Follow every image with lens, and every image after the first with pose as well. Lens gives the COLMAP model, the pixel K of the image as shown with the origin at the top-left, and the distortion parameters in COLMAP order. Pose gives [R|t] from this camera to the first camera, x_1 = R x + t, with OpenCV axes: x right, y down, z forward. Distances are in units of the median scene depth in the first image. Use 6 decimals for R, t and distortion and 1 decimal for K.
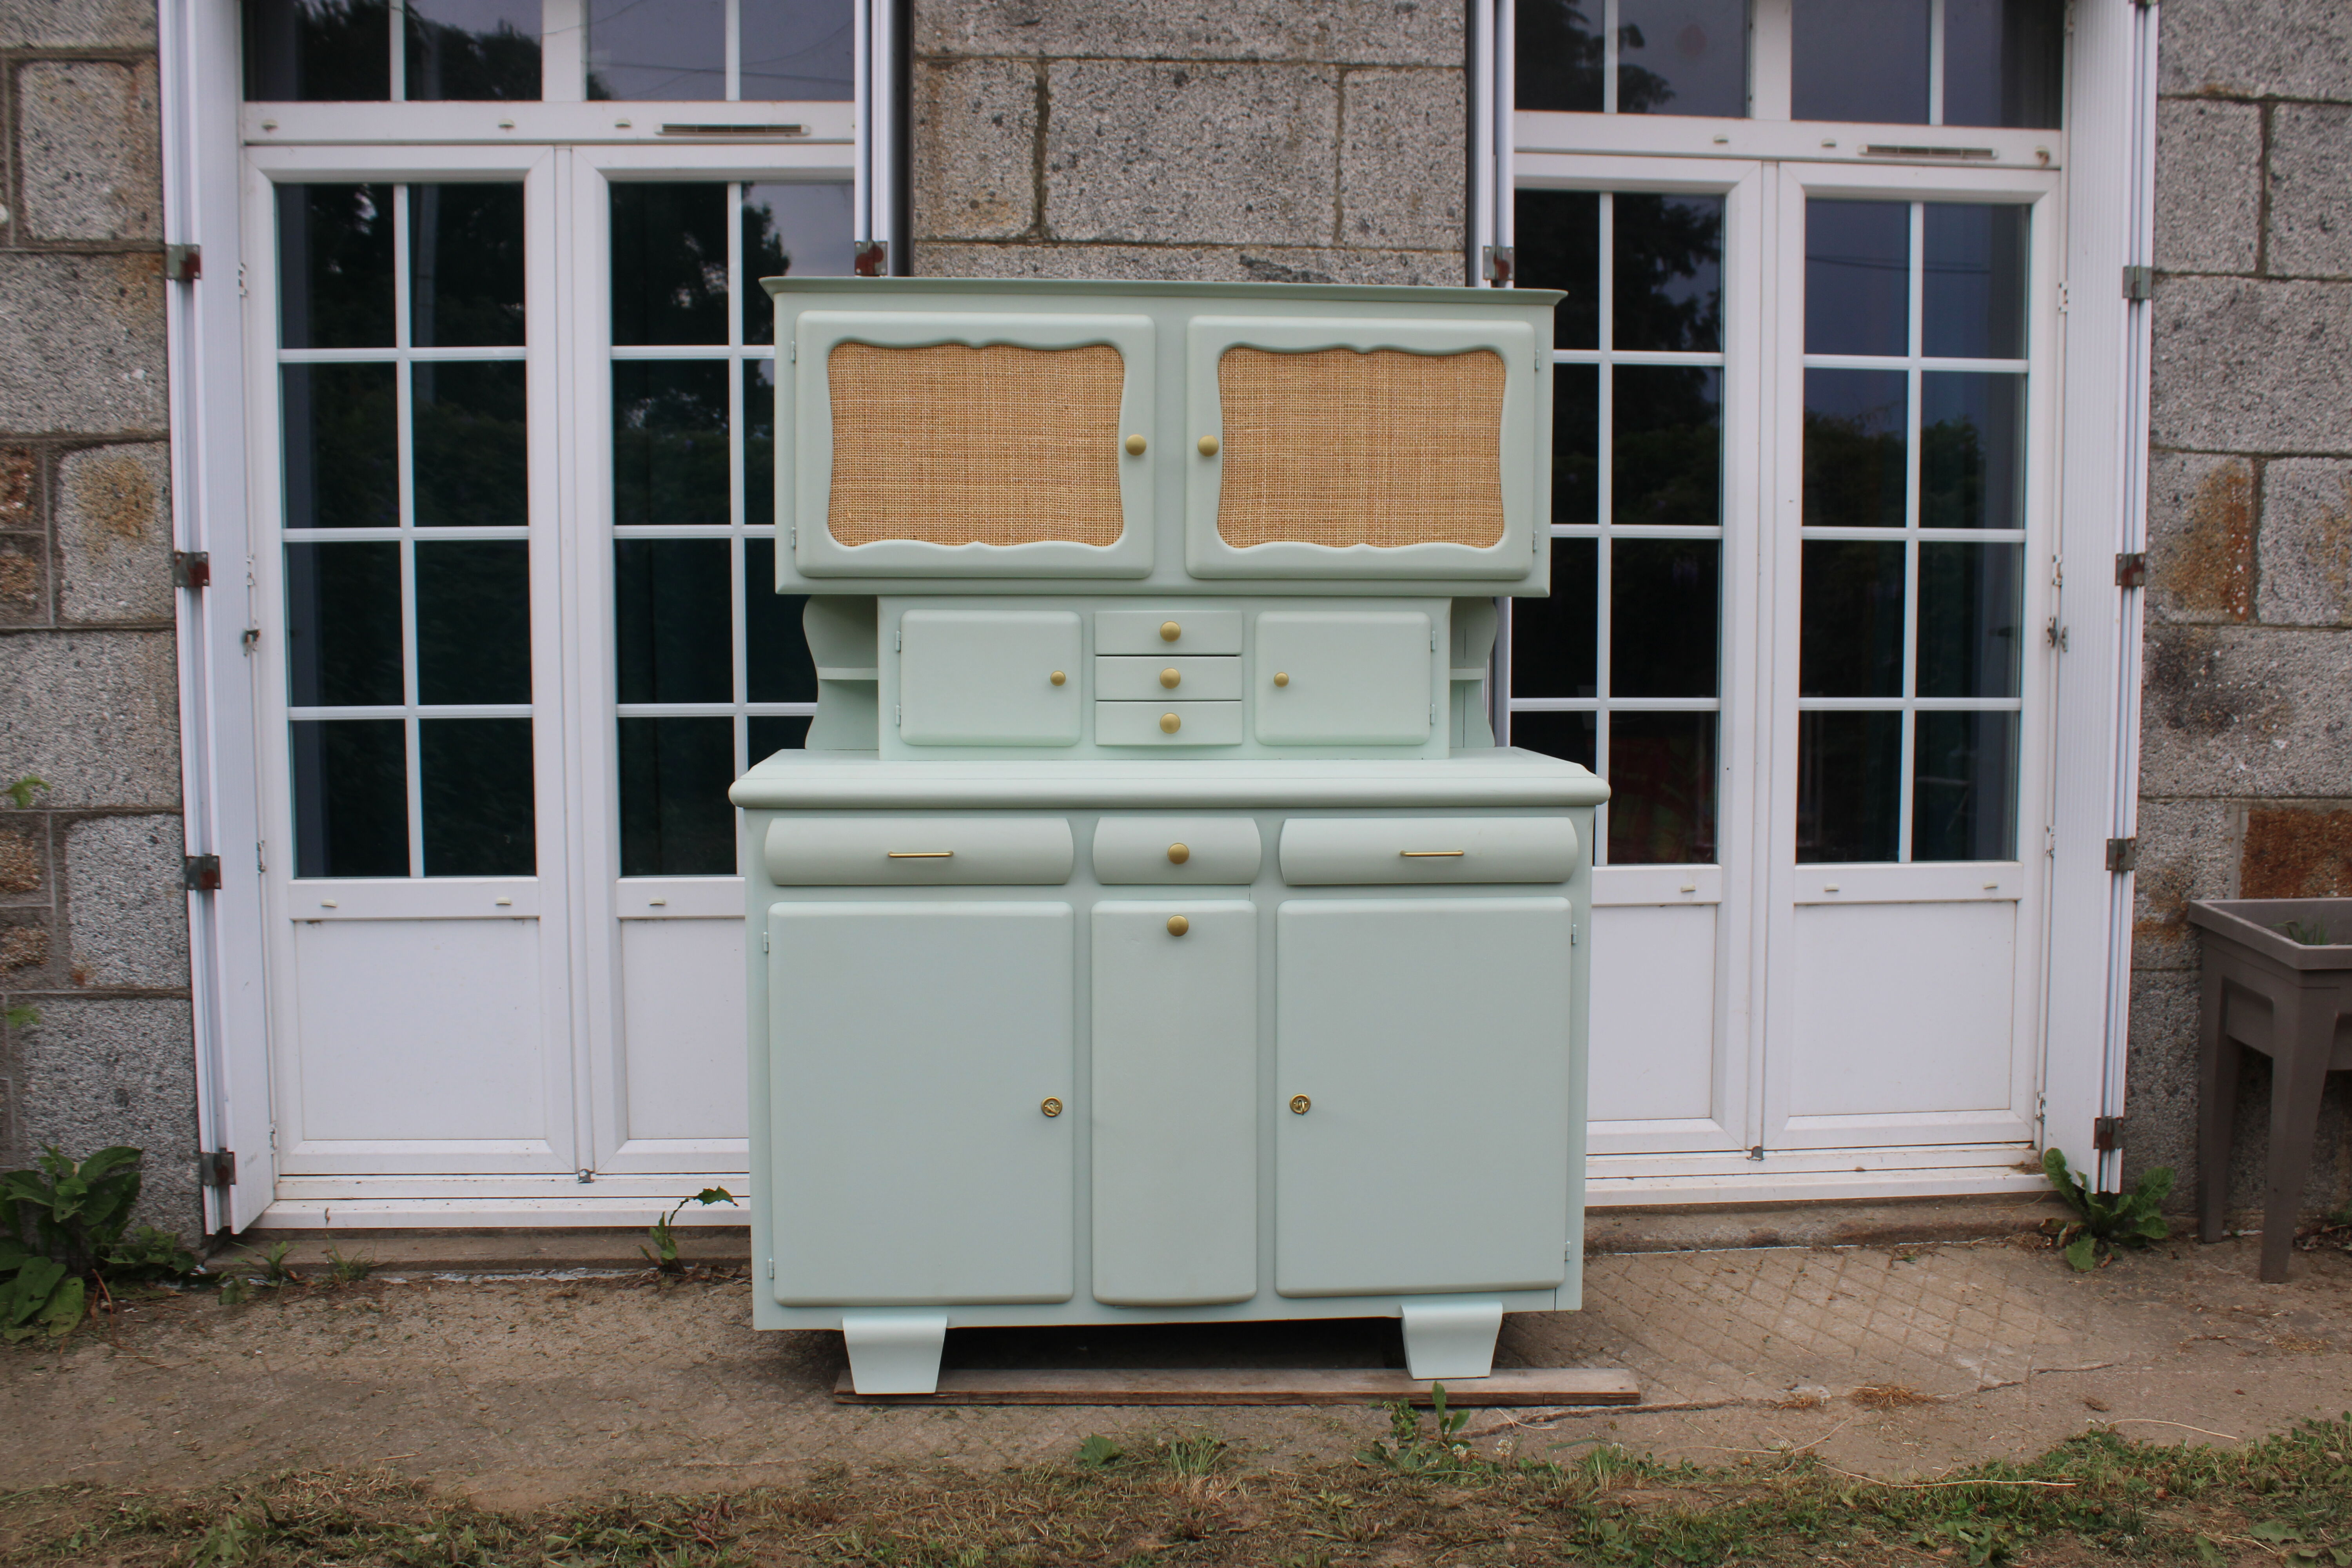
lens RADIAL K [[2177.5, 0, 1171.2], [0, 2177.5, 779.2], [0, 0, 1]] dist [-0.158154, 0.161074]
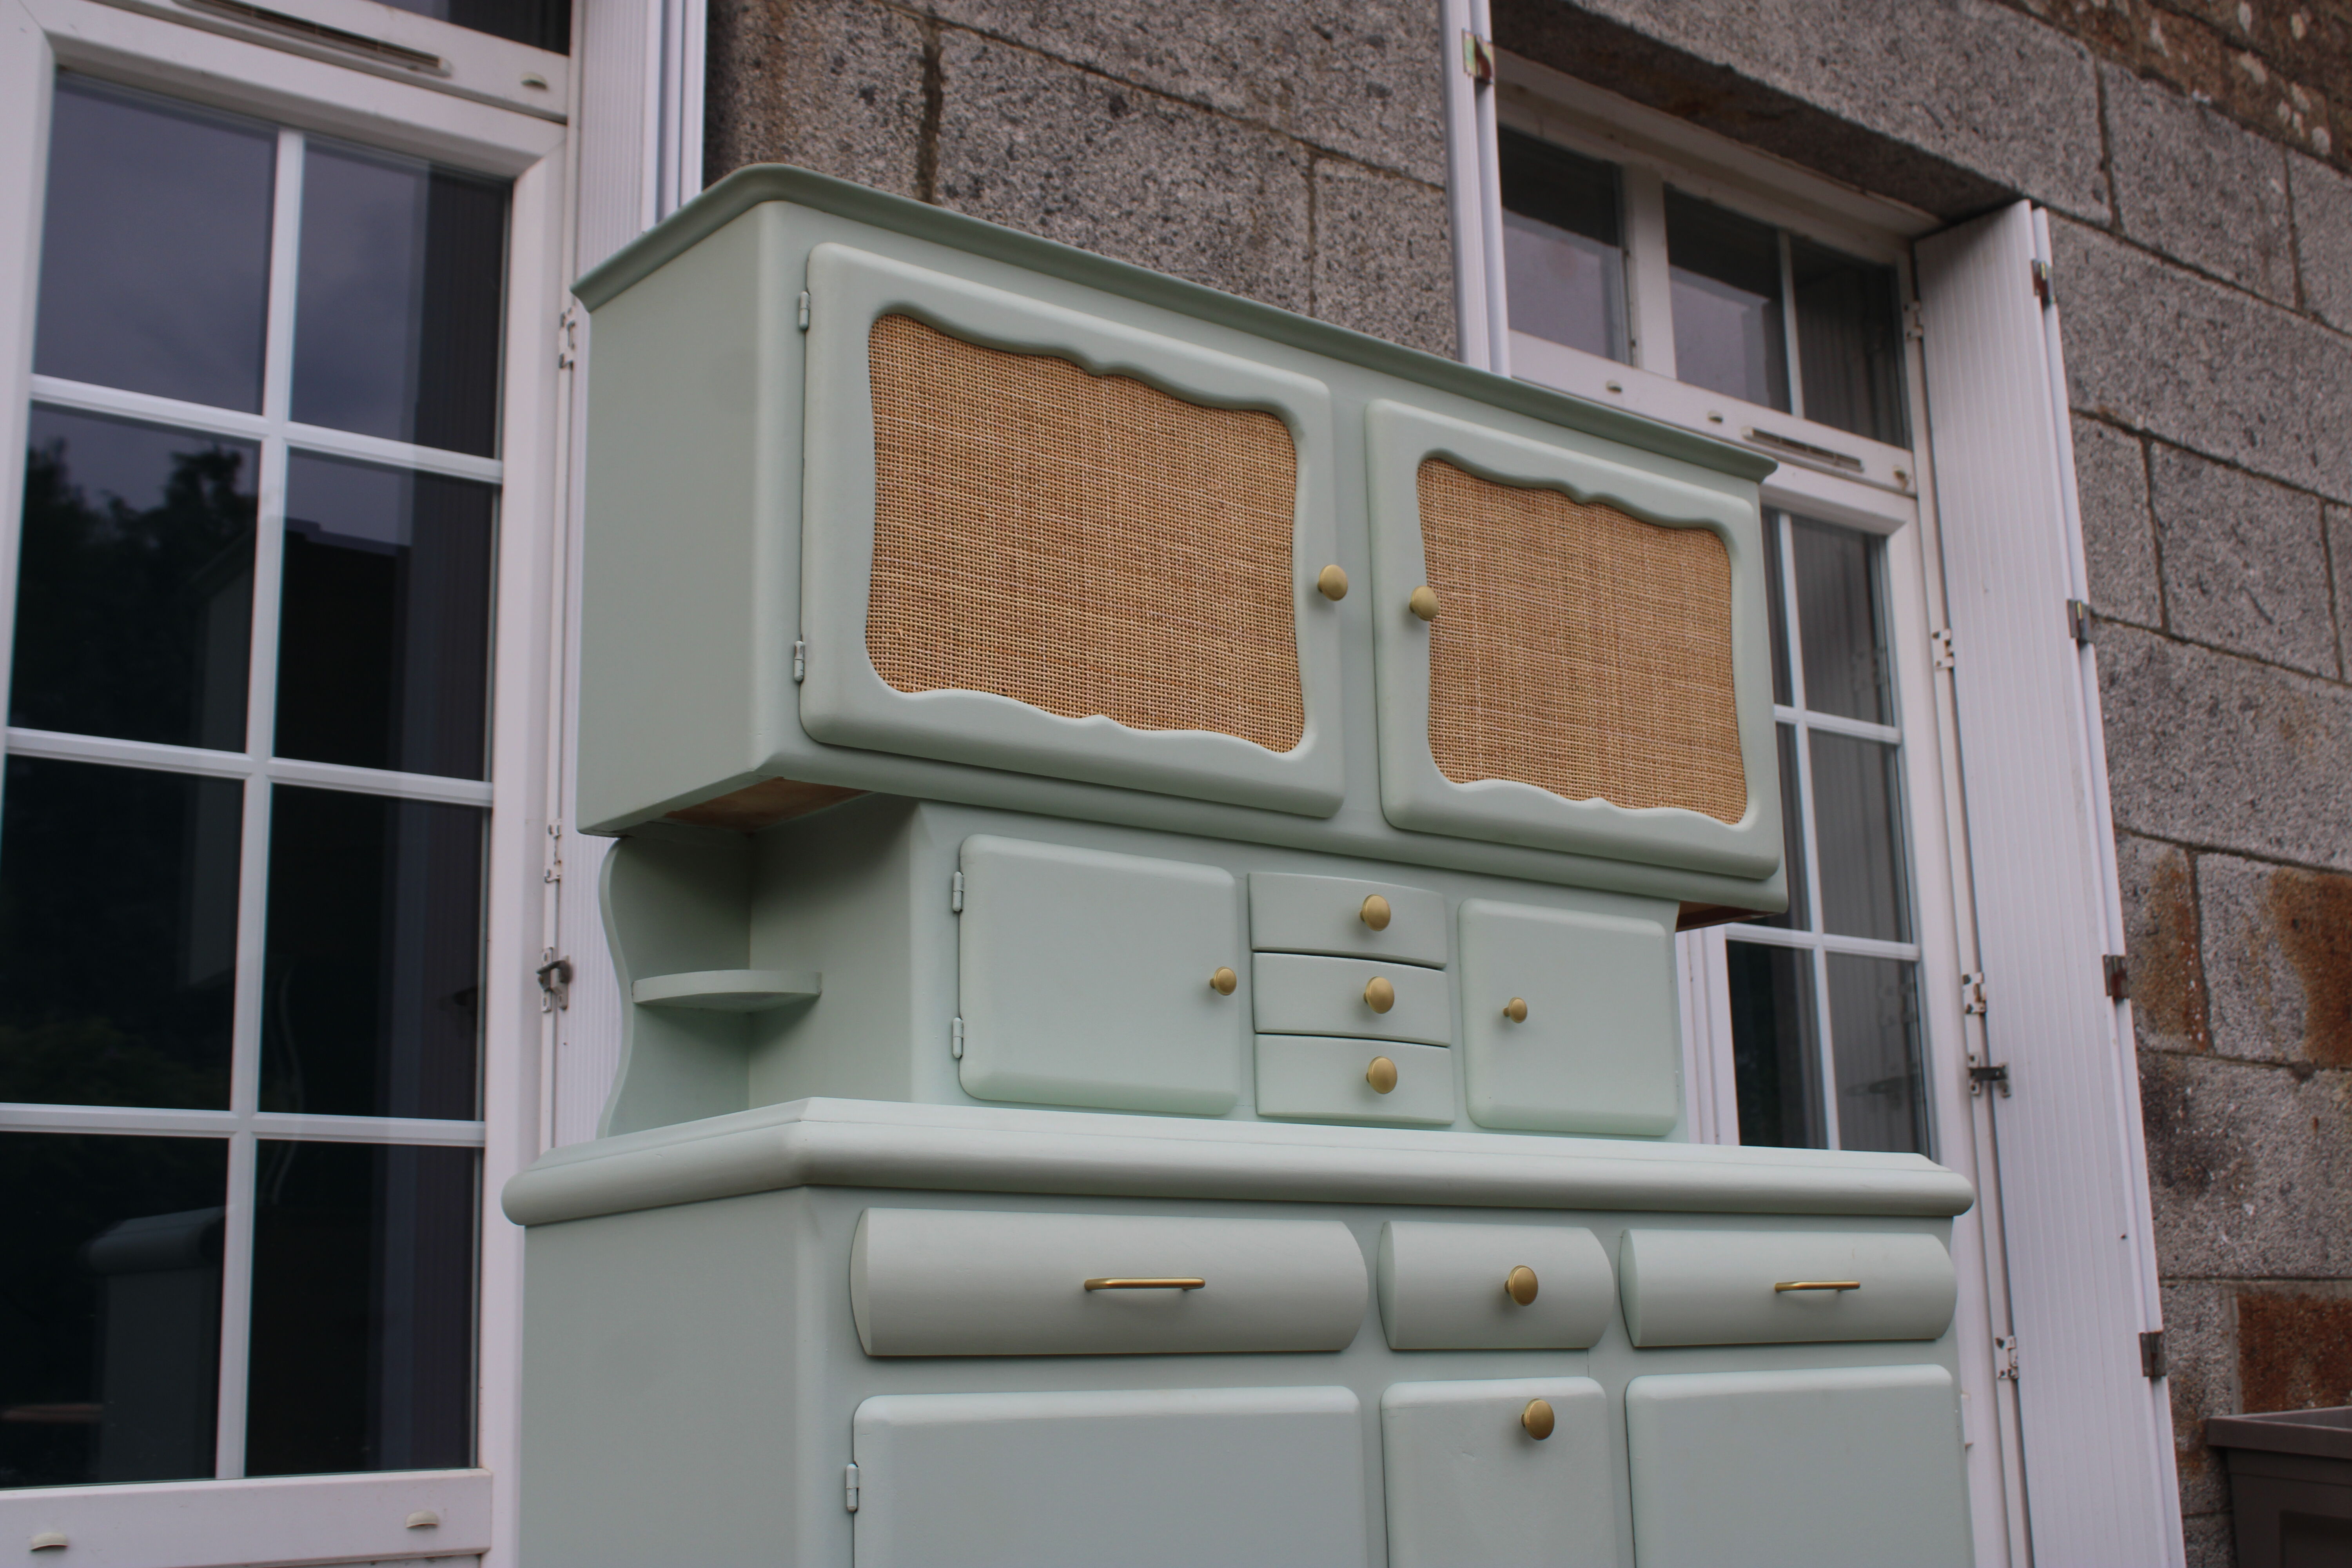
lens RADIAL K [[2687.7, 0, 1160.1], [0, 2687.7, 768.4], [0, 0, 1]] dist [-0.107977, 0.155848]
pose [[0.832921, 0.098539, 0.544548, -0.393055], [0.072065, 0.956326, -0.283280, 0.082125], [-0.548680, 0.275193, 0.789442, 0.428758]]
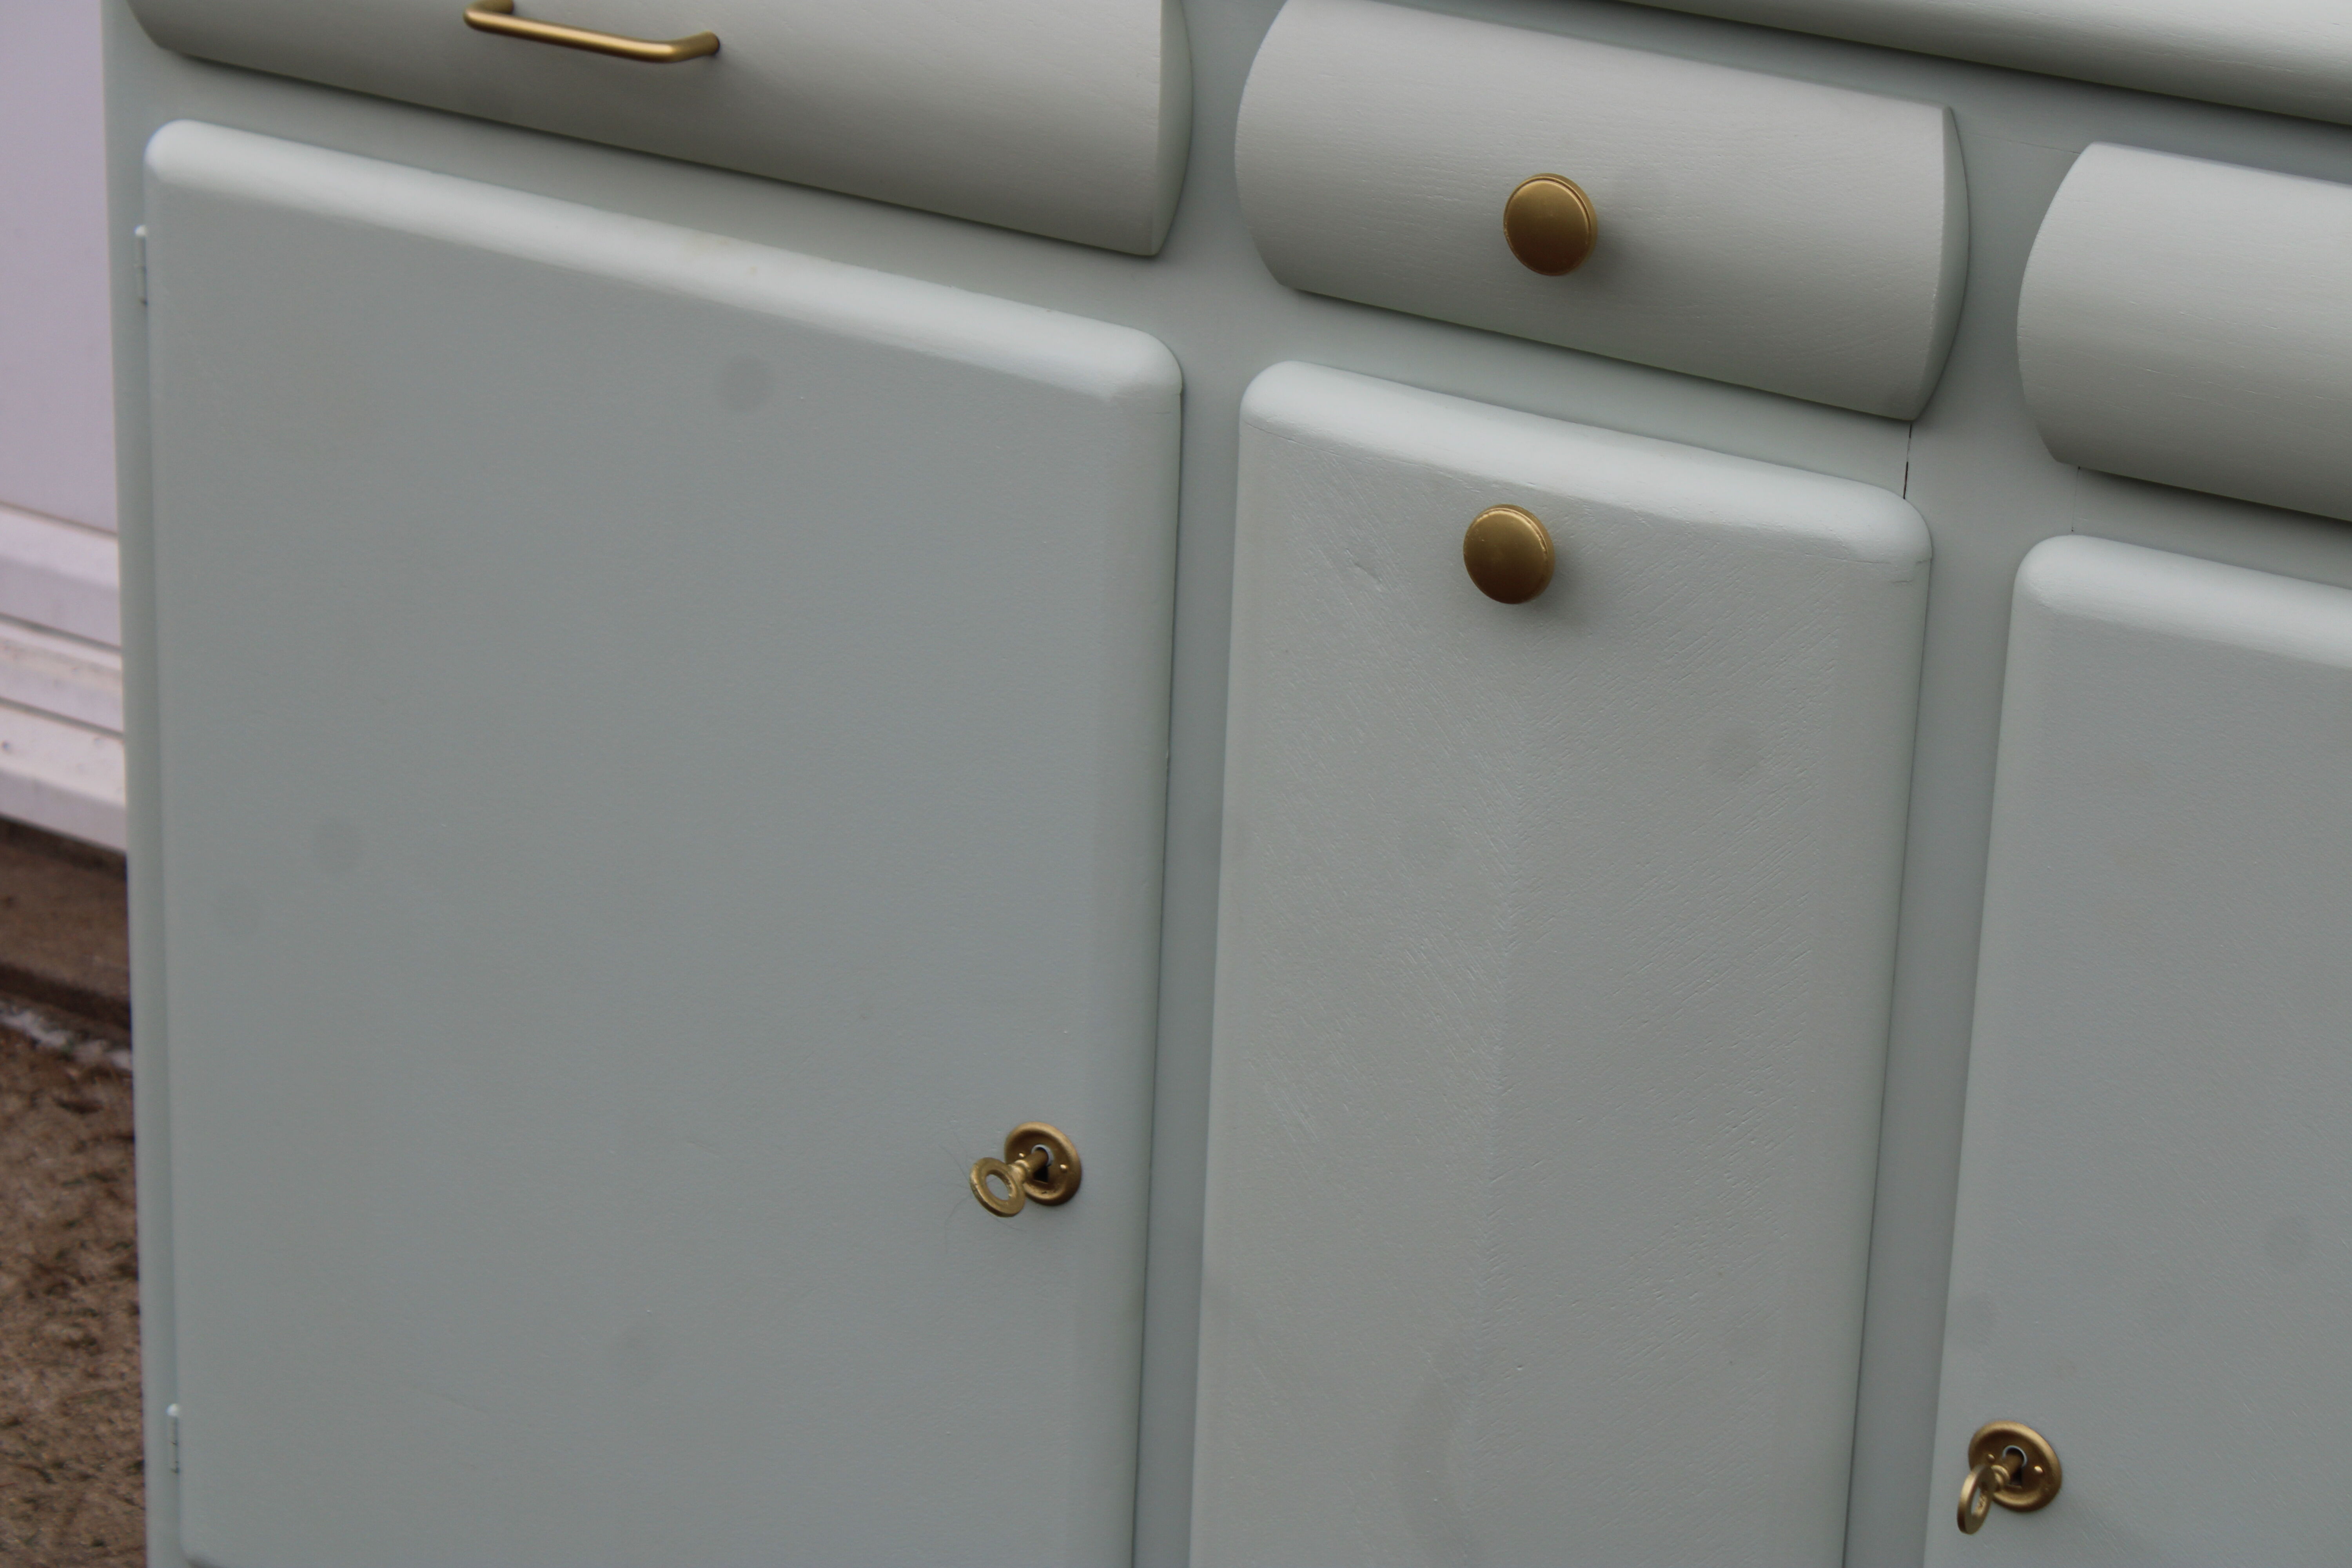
lens RADIAL K [[5495.9, 0, 1238.0], [0, 5495.9, 777.3], [0, 0, 1]] dist [0.056415, 0.159942]
pose [[0.805143, 0.240089, -0.542311, 0.246551], [-0.083695, 0.951242, 0.296872, -0.061704], [0.587145, -0.193636, 0.785981, 0.485966]]
